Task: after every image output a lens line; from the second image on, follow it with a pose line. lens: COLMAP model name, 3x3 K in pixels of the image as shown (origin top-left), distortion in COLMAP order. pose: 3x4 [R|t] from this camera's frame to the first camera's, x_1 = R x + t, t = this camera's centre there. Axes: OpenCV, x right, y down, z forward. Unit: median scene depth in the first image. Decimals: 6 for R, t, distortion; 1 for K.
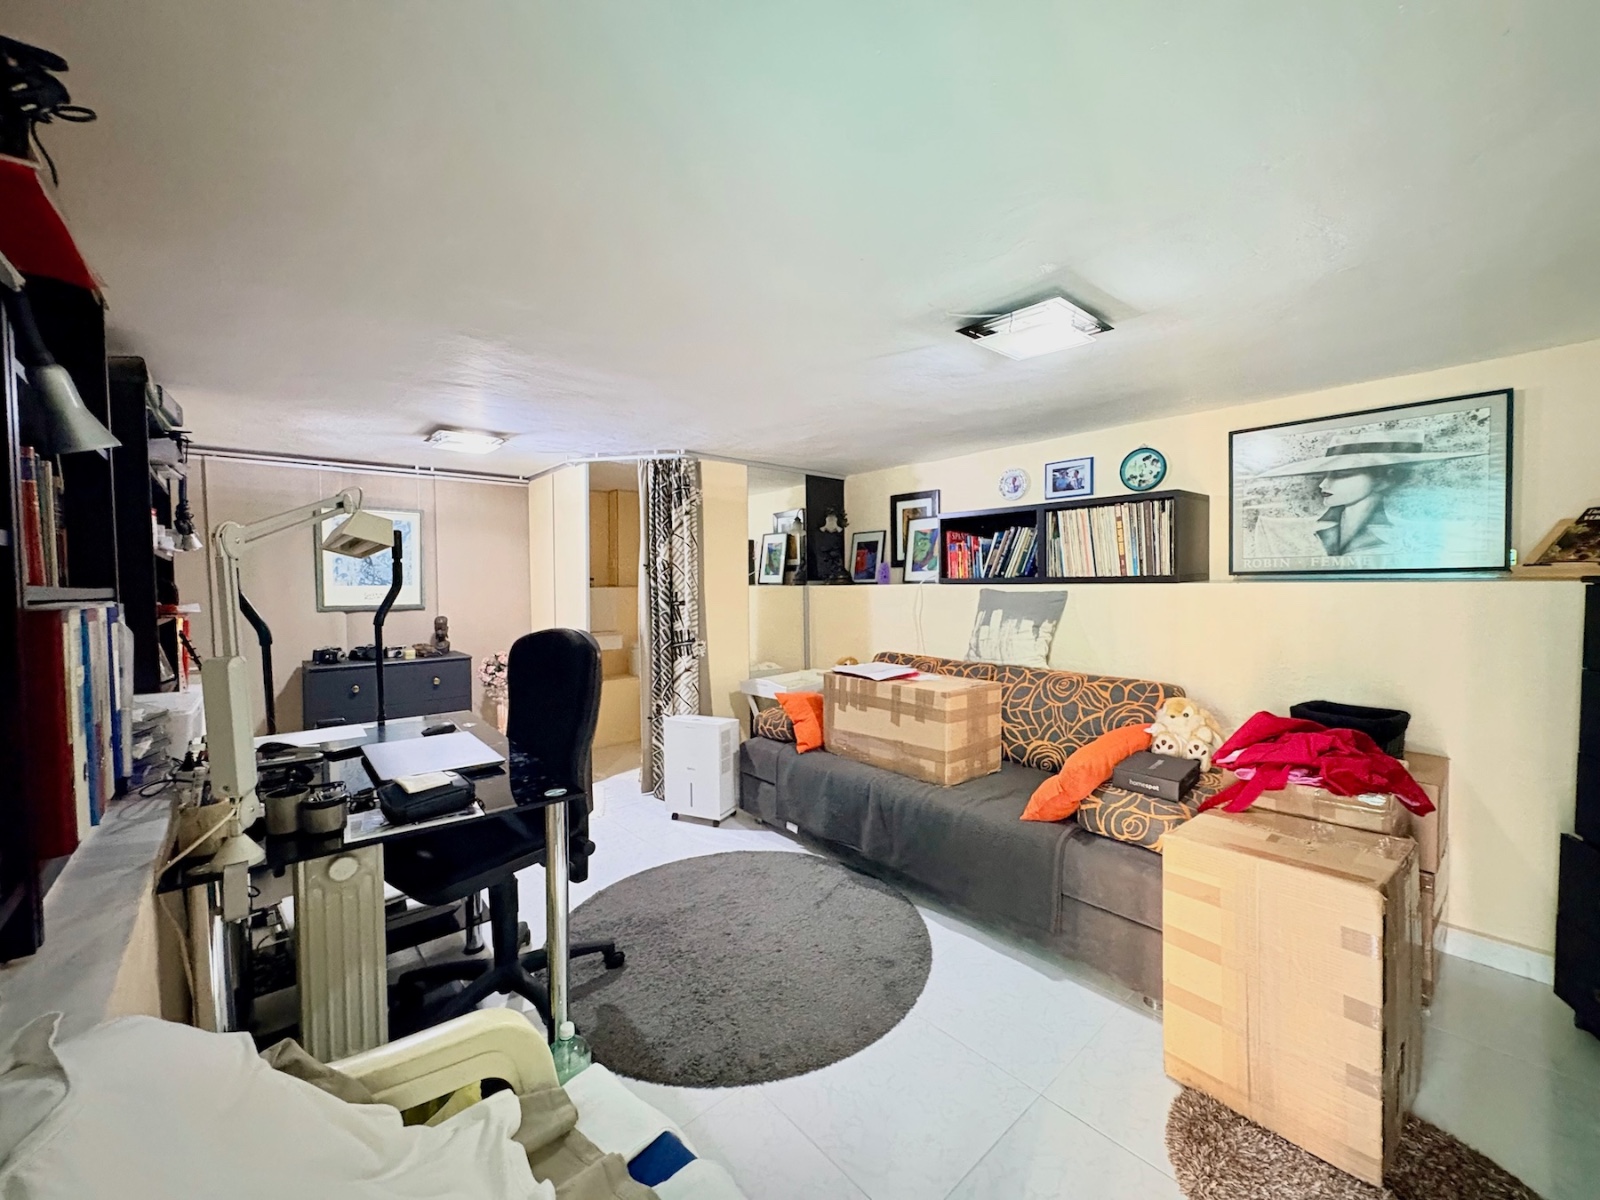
lens RADIAL K [[635.6, 0, 799.1], [0, 635.6, 598.5], [0, 0, 1]] dist [-0.001019, 0.000782]
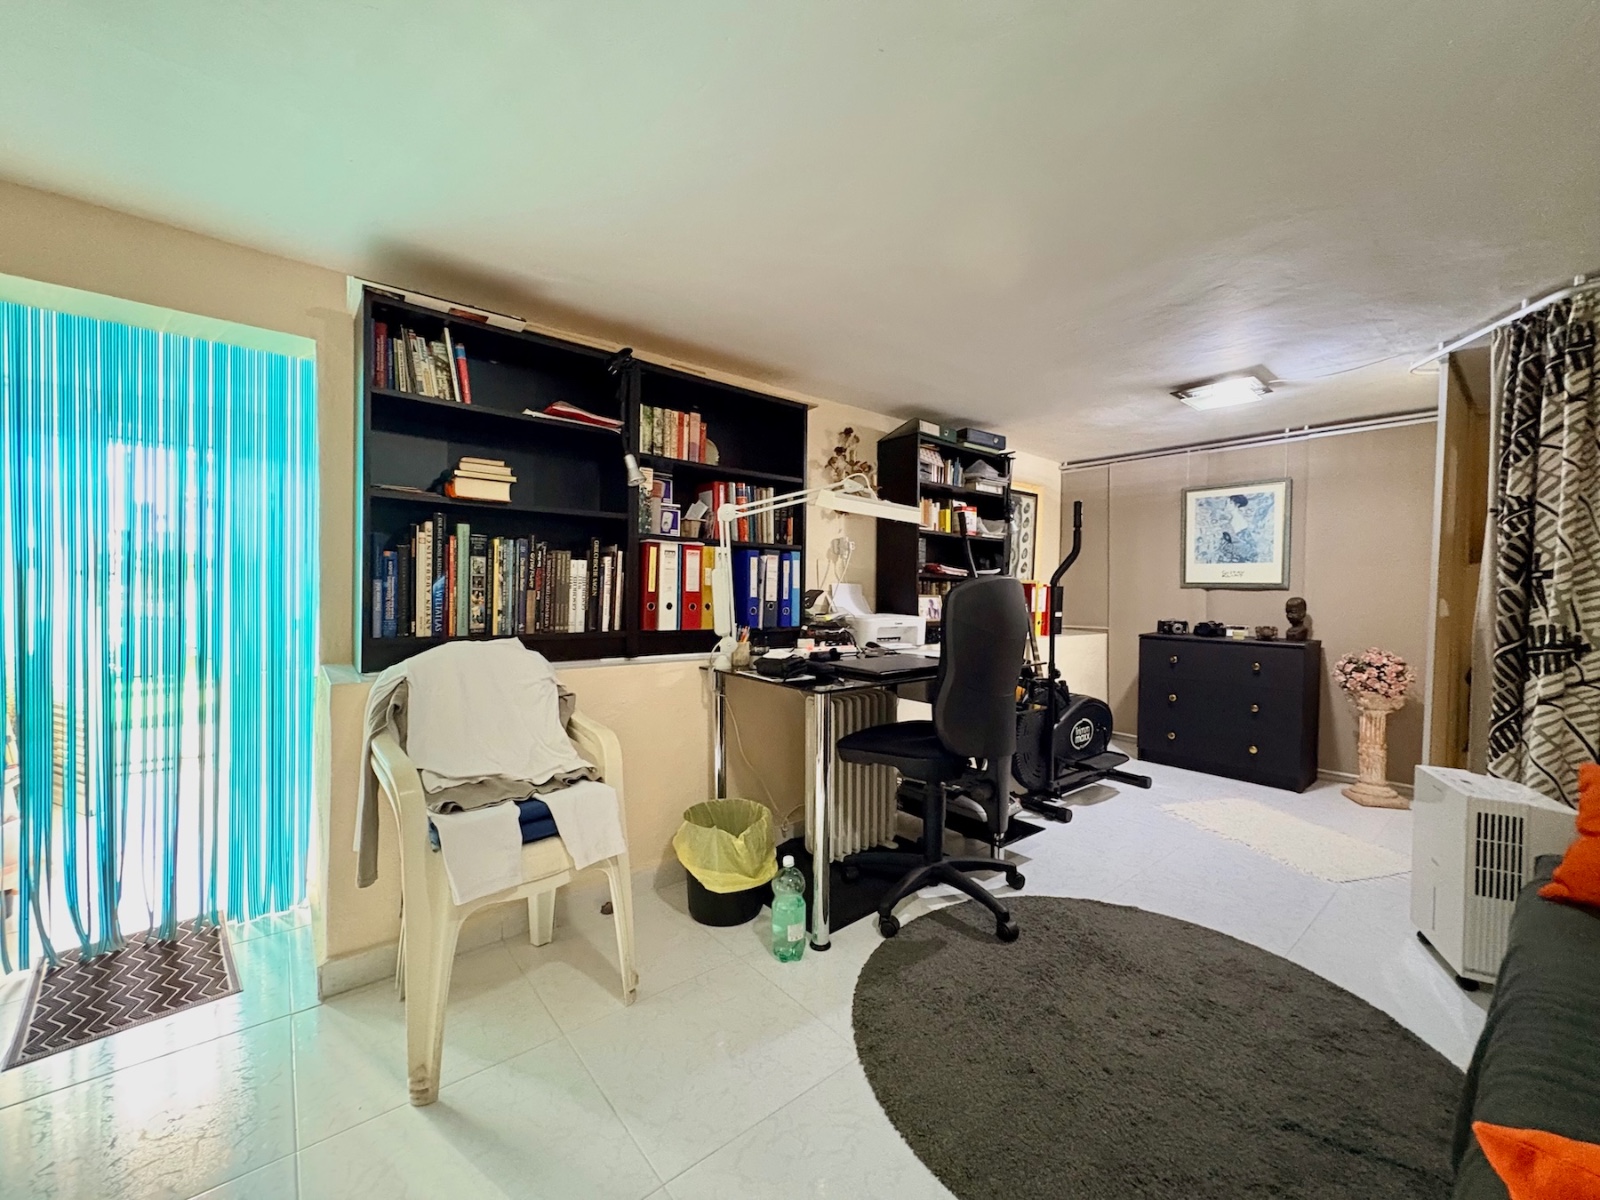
lens RADIAL K [[635.6, 0, 799.1], [0, 635.6, 598.5], [0, 0, 1]] dist [-0.001019, 0.000782]
pose [[-0.028139, 0.024583, -0.999302, 0.358364], [-0.042207, 0.998777, 0.025758, 0.040386], [0.998713, 0.042902, -0.027067, 0.397668]]
